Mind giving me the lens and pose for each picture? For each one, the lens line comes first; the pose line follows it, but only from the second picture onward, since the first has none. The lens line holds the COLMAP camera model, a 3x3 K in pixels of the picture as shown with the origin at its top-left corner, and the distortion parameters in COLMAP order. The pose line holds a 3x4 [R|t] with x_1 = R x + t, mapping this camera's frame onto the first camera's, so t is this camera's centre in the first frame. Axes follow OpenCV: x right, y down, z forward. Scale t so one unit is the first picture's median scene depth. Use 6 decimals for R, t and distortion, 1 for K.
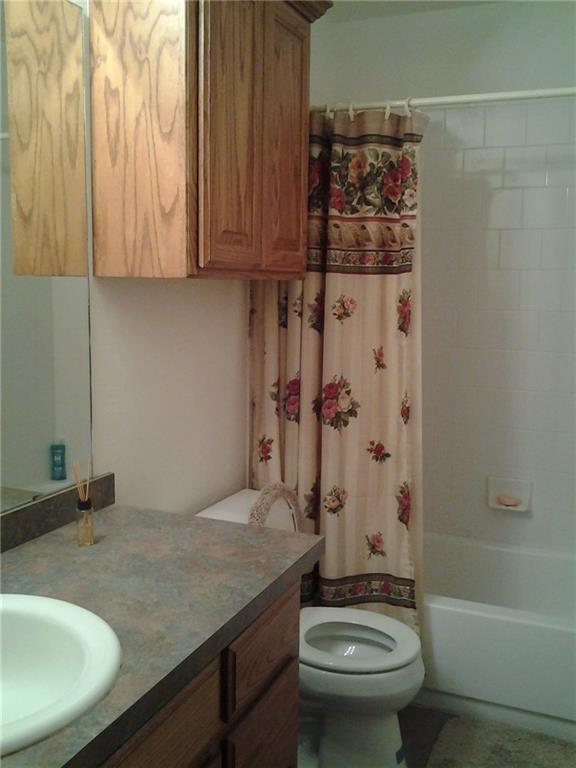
lens RADIAL K [[750.6, 0, 288.0], [0, 750.6, 384.0], [0, 0, 1]] dist [0.062624, -0.150673]
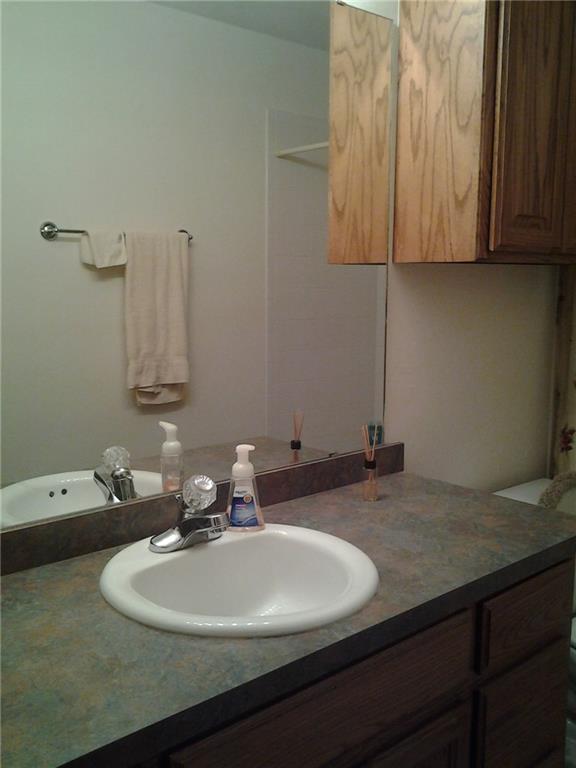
lens RADIAL K [[750.6, 0, 288.0], [0, 750.6, 384.0], [0, 0, 1]] dist [0.062624, -0.150673]
pose [[0.903032, 0.047386, -0.426951, 0.086189], [-0.046615, 0.998838, 0.012264, 0.029563], [0.427036, 0.008828, 0.904191, -0.064059]]
